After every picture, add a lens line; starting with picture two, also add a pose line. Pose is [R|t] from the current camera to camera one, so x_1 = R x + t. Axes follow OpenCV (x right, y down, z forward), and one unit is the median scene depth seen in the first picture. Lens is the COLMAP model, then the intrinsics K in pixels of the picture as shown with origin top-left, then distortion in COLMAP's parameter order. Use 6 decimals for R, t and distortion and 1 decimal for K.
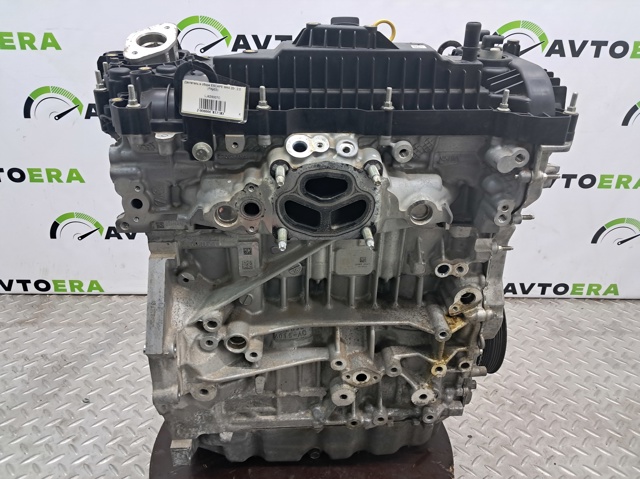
lens RADIAL K [[494.4, 0, 326.0], [0, 494.4, 249.6], [0, 0, 1]] dist [0.007232, -0.008337]
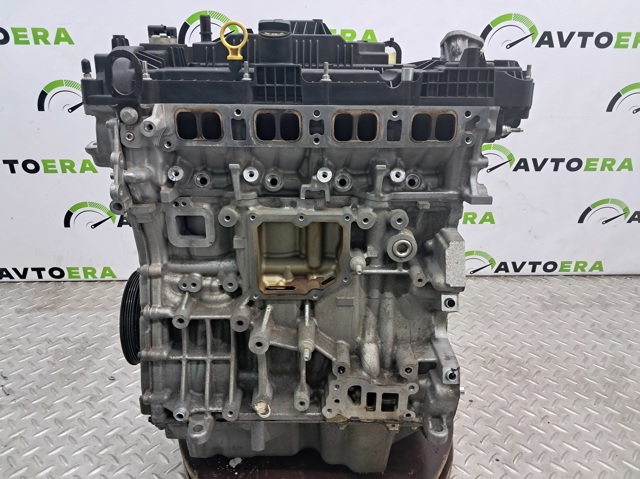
lens RADIAL K [[494.4, 0, 325.1], [0, 494.4, 249.5], [0, 0, 1]] dist [0.007232, -0.008337]
pose [[0.999477, -0.018717, 0.026356, -0.042762], [0.018041, 0.999508, 0.025670, 0.008155], [-0.026824, -0.025181, 0.999323, -0.058641]]
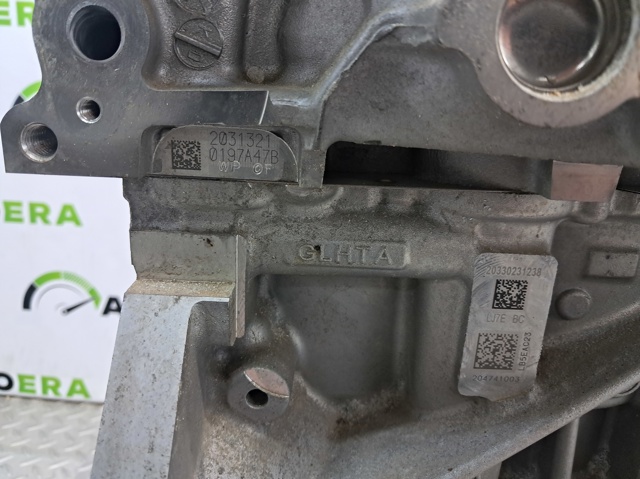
lens RADIAL K [[494.4, 0, 299.7], [0, 494.4, 259.0], [0, 0, 1]] dist [0.007232, -0.008337]
pose [[0.993583, 0.041466, -0.105226, -0.135437], [-0.062119, 0.977552, -0.201329, 0.023992], [0.094515, 0.206573, 0.973855, 0.419186]]
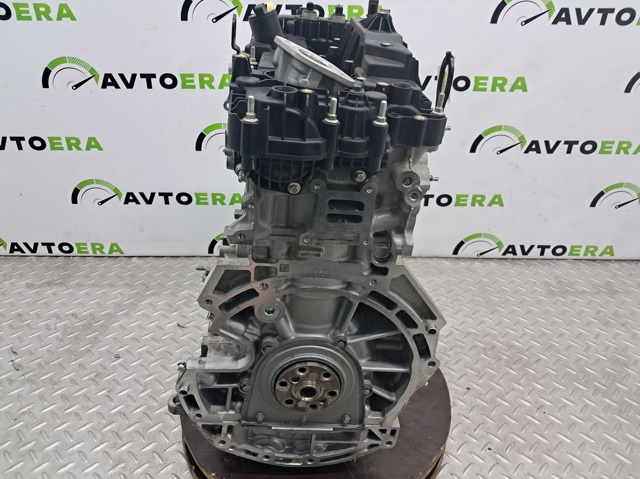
lens RADIAL K [[494.4, 0, 325.7], [0, 494.4, 247.3], [0, 0, 1]] dist [0.007232, -0.008337]
pose [[0.999968, -0.001673, -0.007868, -0.012417], [0.002389, 0.995766, 0.091898, -0.028815], [0.007681, -0.091914, 0.995737, -0.053685]]
